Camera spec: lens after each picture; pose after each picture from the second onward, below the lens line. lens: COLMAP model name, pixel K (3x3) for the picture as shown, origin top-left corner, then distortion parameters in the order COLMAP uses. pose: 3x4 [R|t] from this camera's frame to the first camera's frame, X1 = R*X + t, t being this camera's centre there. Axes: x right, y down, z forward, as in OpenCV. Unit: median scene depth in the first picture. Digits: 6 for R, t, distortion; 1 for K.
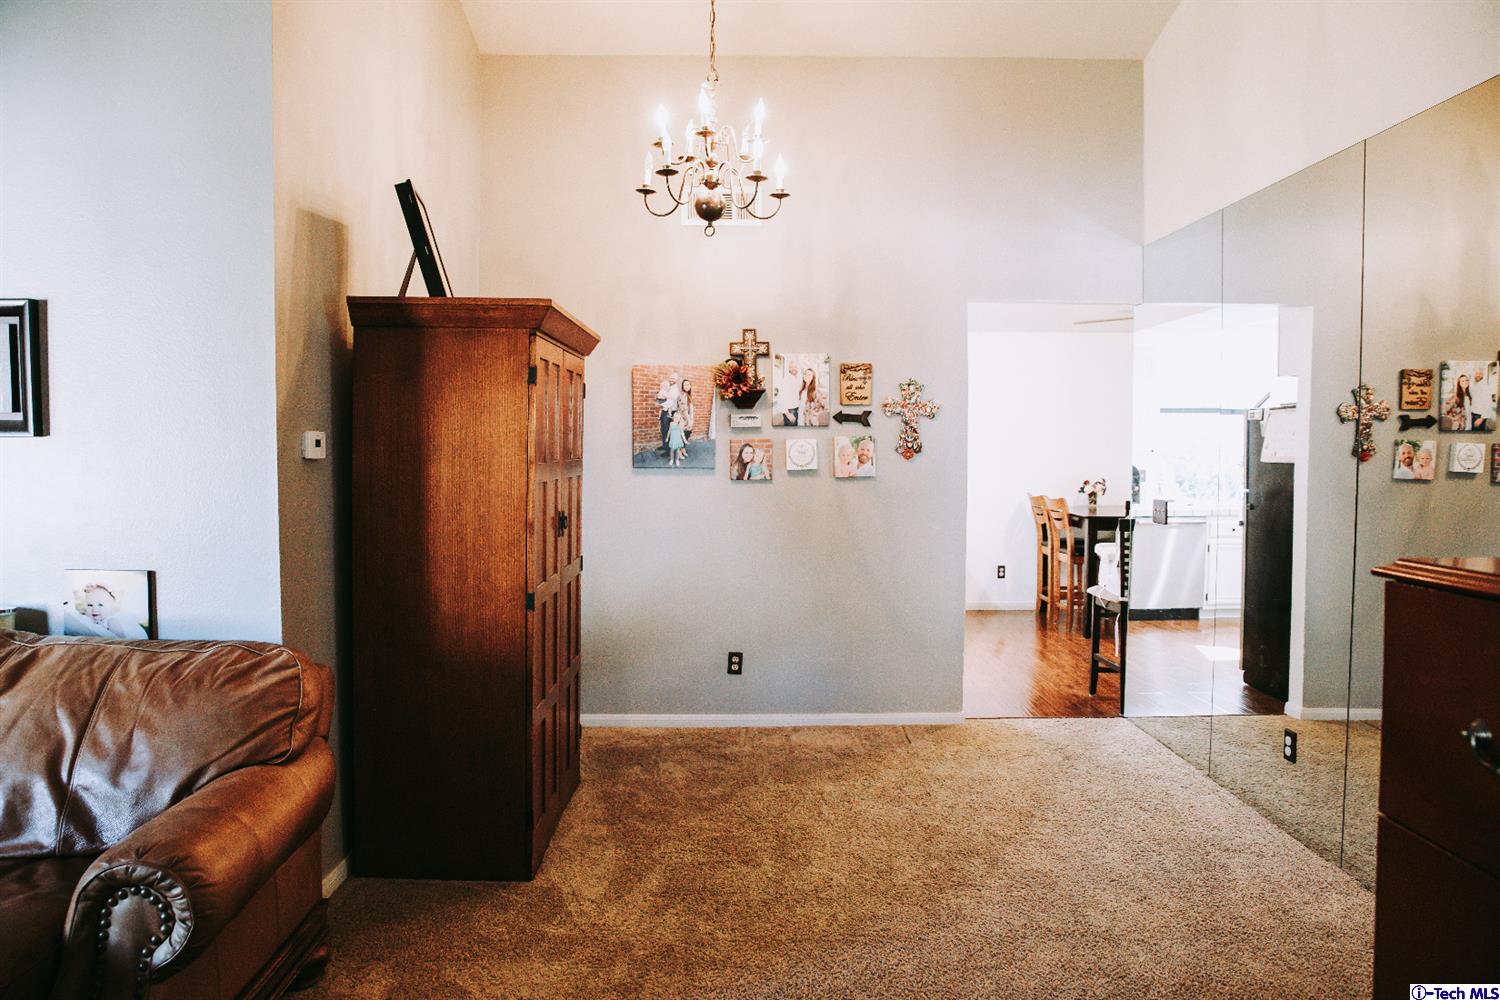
lens RADIAL K [[1040.9, 0, 749.6], [0, 1040.9, 496.5], [0, 0, 1]] dist [-0.090578, 0.072004]
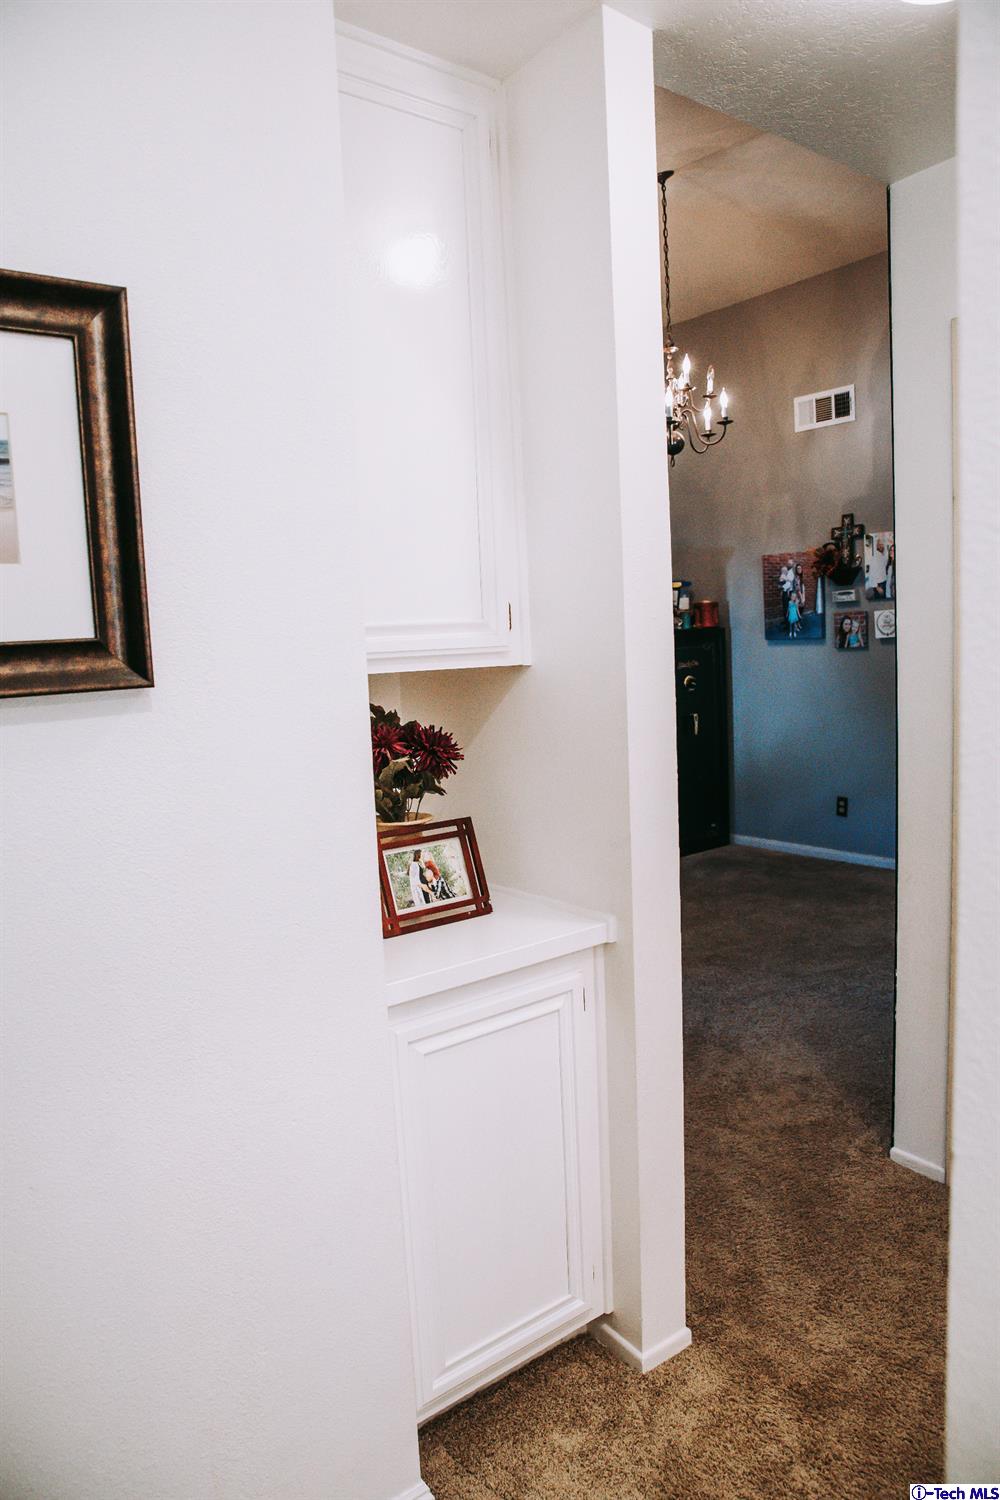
lens RADIAL K [[1040.9, 0, 493.0], [0, 1040.9, 751.9], [0, 0, 1]] dist [-0.090578, 0.072004]
pose [[0.601714, 0.059144, -0.796519, 0.676593], [0.009521, 0.996653, 0.081198, 0.002436], [0.798655, -0.056441, 0.599137, 0.002846]]
